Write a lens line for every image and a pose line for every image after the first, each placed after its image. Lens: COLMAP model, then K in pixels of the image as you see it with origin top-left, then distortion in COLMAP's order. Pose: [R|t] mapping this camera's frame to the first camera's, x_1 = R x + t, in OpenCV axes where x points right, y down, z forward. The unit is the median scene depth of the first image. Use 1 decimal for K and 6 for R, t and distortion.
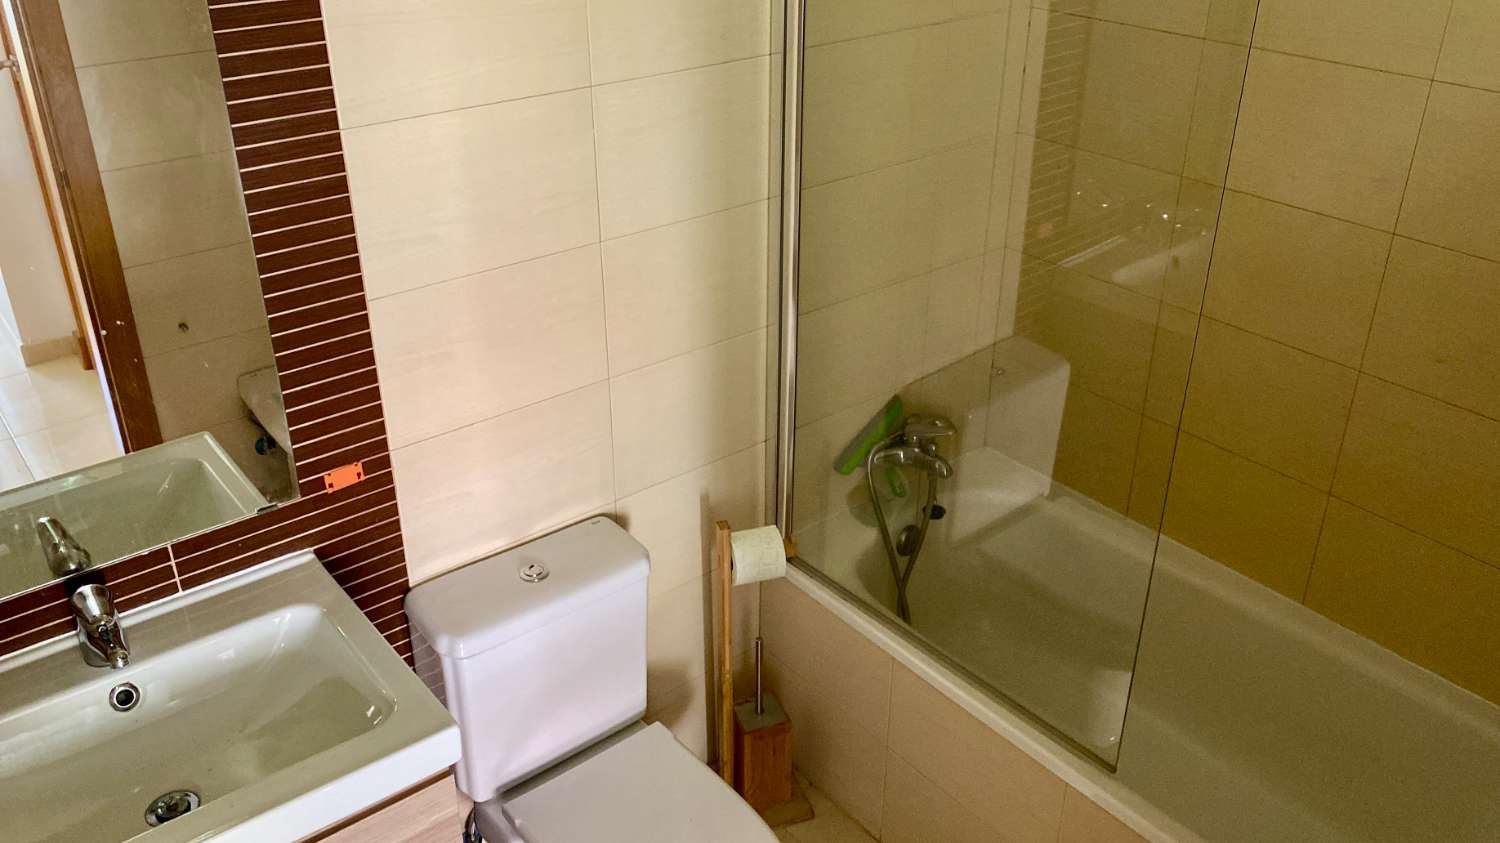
lens RADIAL K [[1263.3, 0, 744.9], [0, 1263.3, 421.2], [0, 0, 1]] dist [0.096831, -0.097048]
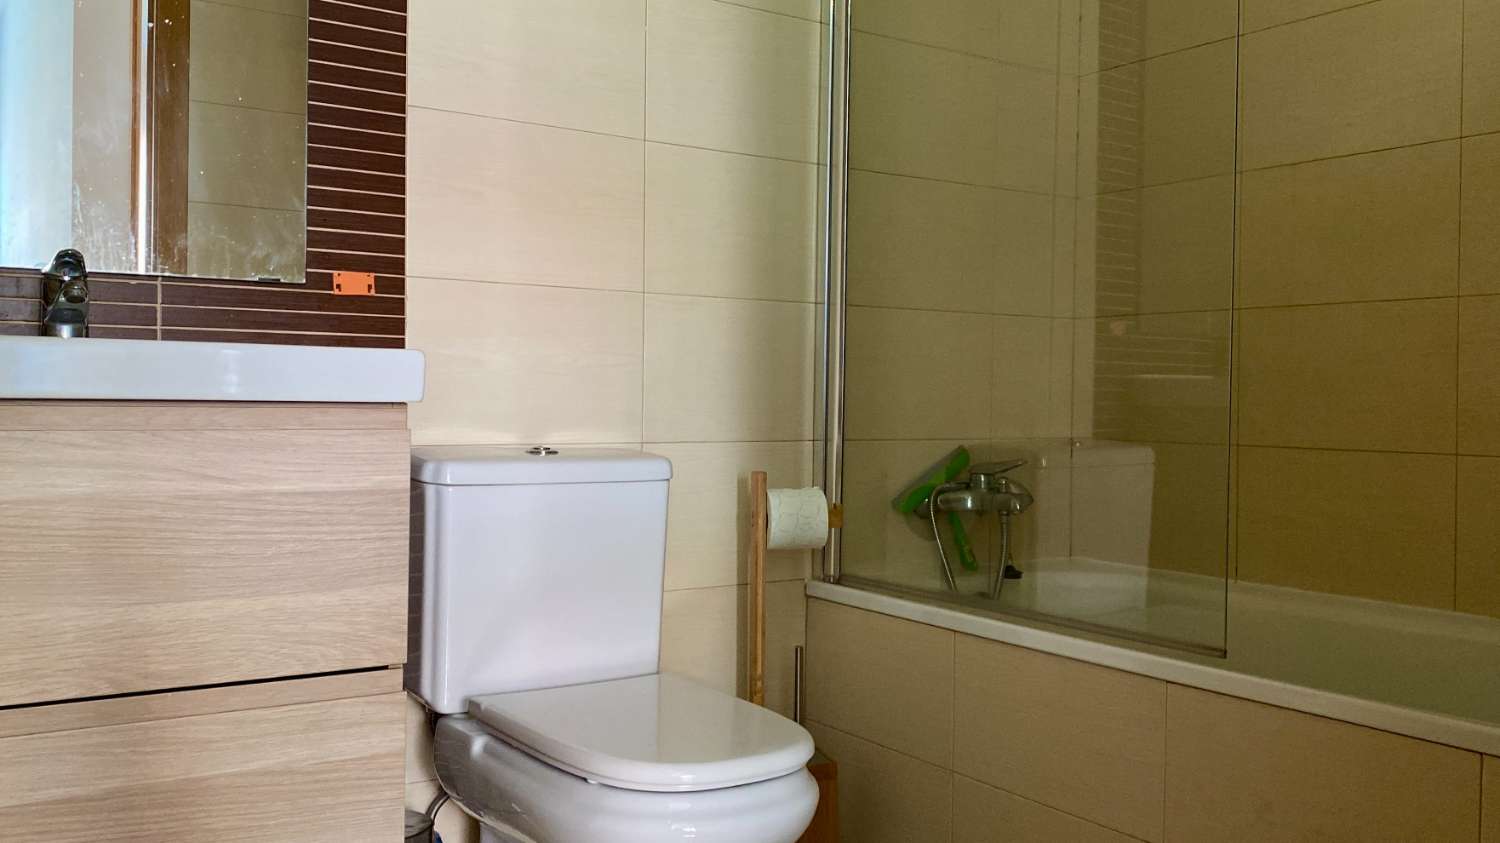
lens RADIAL K [[1382.6, 0, 754.4], [0, 1382.6, 419.6], [0, 0, 1]] dist [0.061409, 0.000000]
pose [[0.997584, 0.016124, -0.067573, 0.044017], [-0.045539, 0.886331, -0.460807, 0.488715], [0.052462, 0.462771, 0.884924, 0.121670]]
